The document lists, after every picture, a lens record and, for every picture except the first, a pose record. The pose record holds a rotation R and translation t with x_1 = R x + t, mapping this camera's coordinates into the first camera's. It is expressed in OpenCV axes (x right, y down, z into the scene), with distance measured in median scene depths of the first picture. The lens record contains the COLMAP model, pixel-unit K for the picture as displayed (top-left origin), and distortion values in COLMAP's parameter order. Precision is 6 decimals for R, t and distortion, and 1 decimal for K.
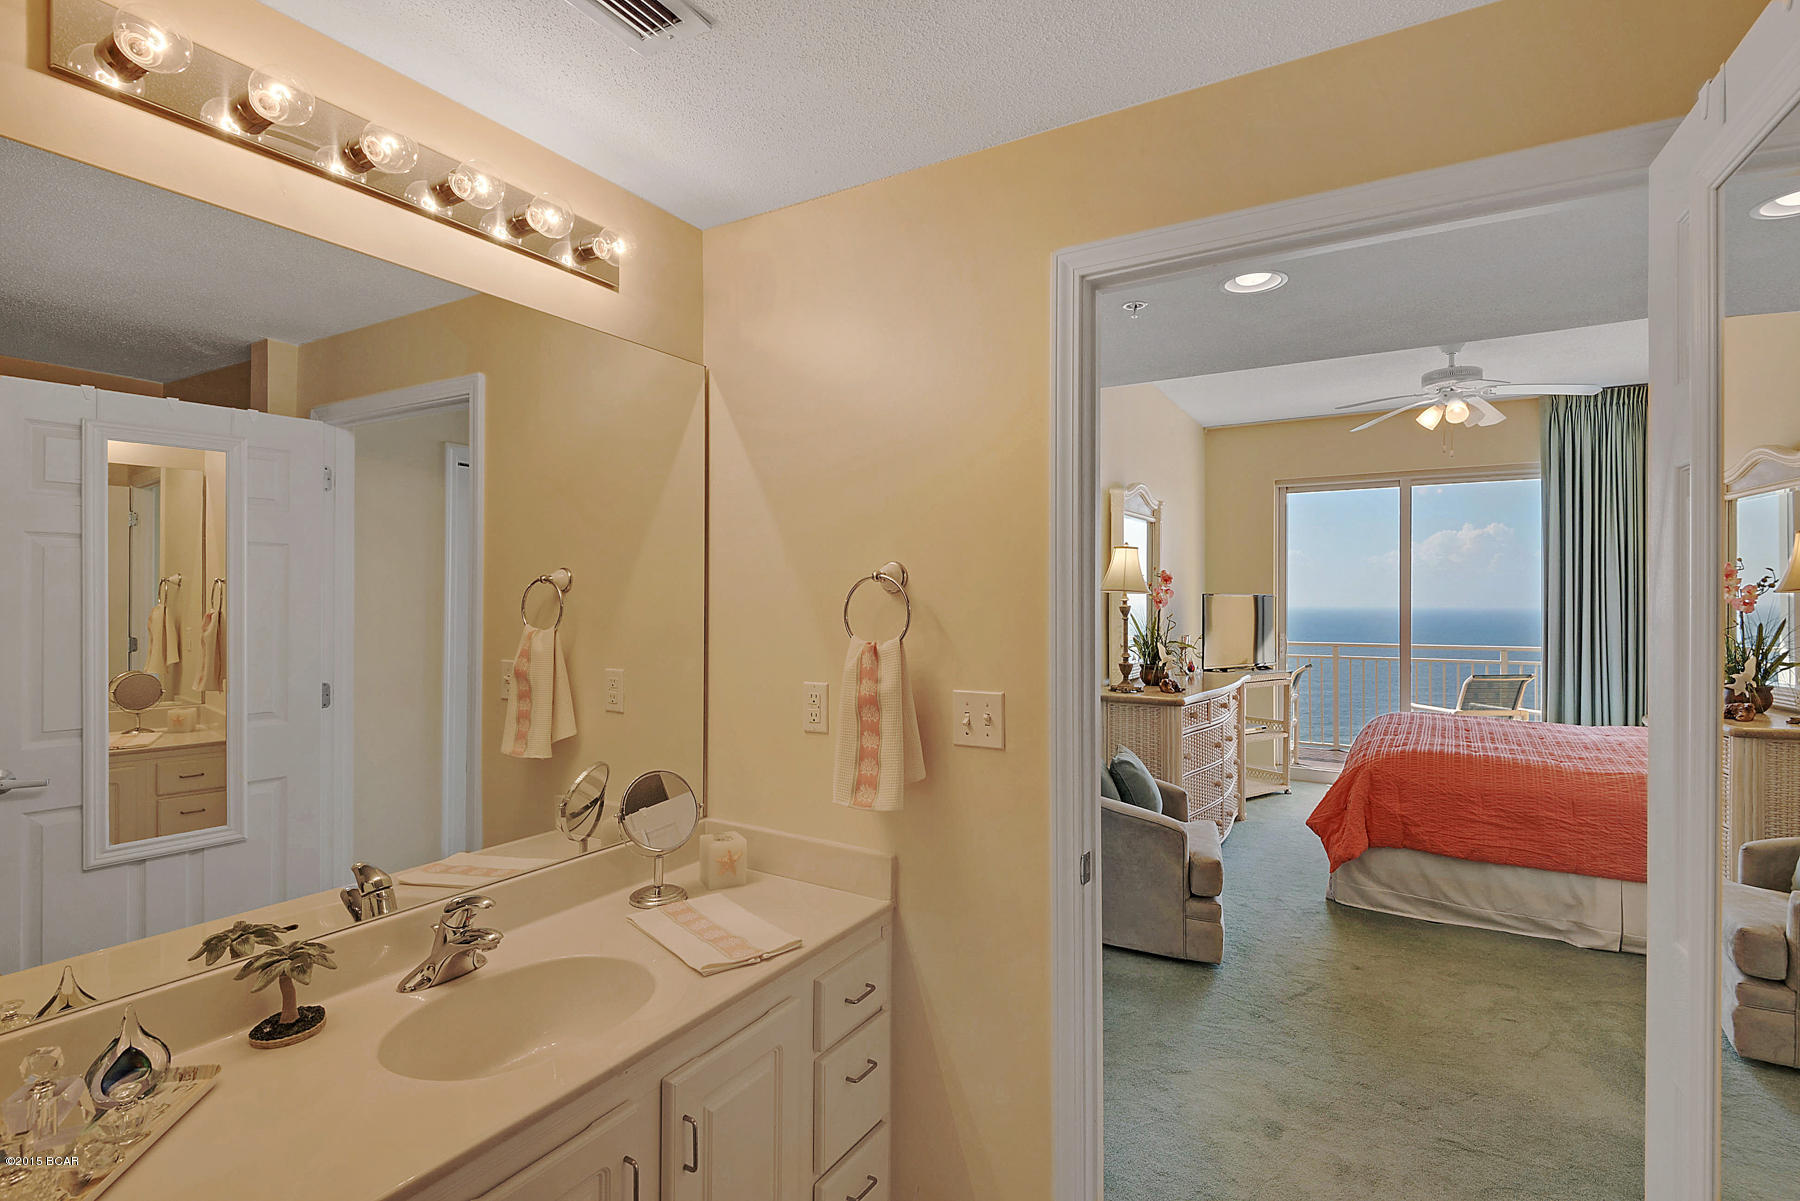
lens RADIAL K [[857.3, 0, 902.0], [0, 857.3, 595.2], [0, 0, 1]] dist [0.014192, -0.005294]
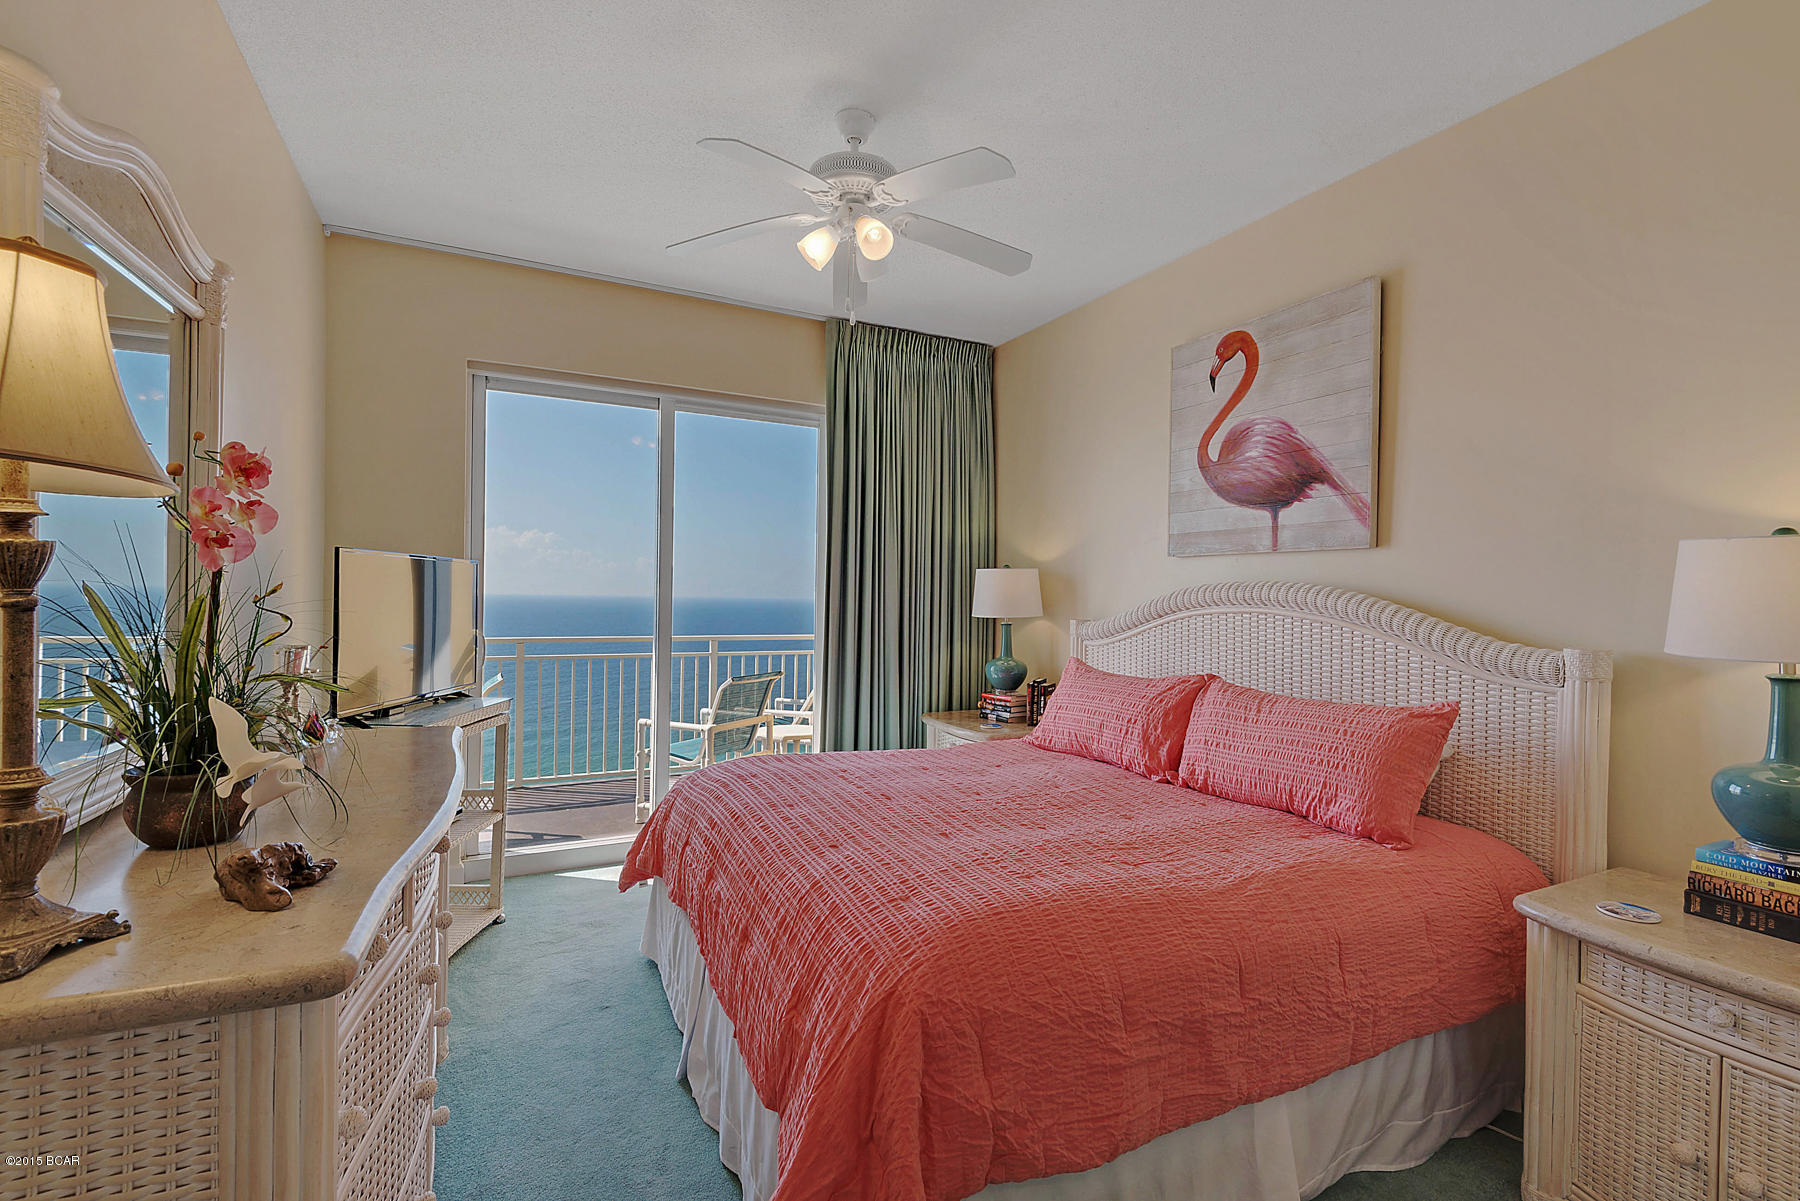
lens RADIAL K [[811.0, 0, 896.4], [0, 811.0, 600.0], [0, 0, 1]] dist [0.022046, -0.012680]
pose [[0.543605, 0.003205, 0.839335, 0.186619], [-0.023023, 0.999673, 0.011094, 0.017184], [-0.839025, -0.025355, 0.543501, 0.636076]]
